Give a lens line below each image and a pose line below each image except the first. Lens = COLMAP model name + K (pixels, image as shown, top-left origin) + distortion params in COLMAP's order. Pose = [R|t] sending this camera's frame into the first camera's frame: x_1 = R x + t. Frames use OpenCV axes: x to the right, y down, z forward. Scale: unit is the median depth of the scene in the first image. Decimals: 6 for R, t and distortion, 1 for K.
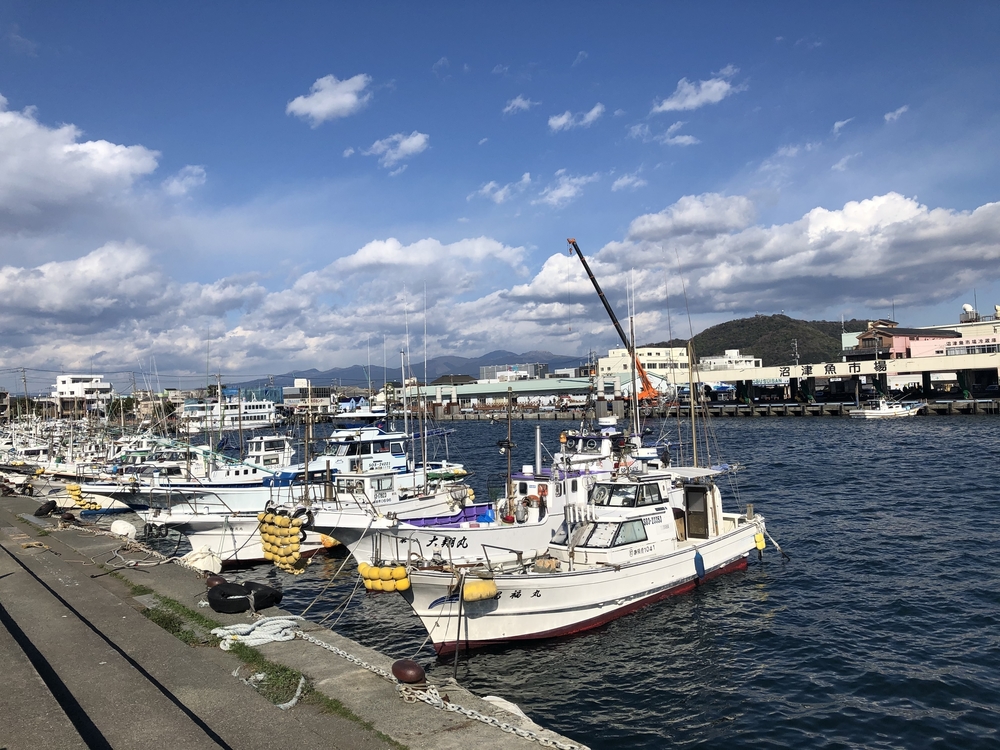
lens RADIAL K [[812.6, 0, 500.0], [0, 812.6, 375.0], [0, 0, 1]] dist [0.100187, -0.004222]
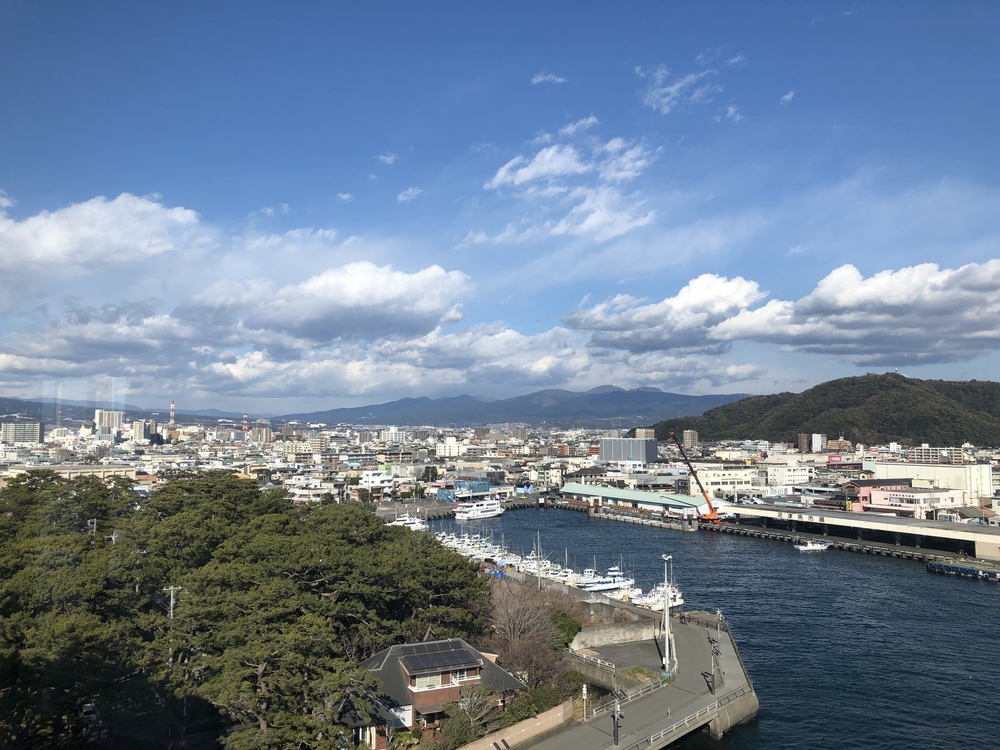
lens RADIAL K [[812.6, 0, 500.0], [0, 812.6, 375.0], [0, 0, 1]] dist [0.100187, -0.004222]
pose [[0.990866, 0.029191, -0.131653, -0.040522], [-0.034222, 0.998762, -0.036110, -0.146842], [0.130436, 0.040286, 0.990638, -0.633145]]
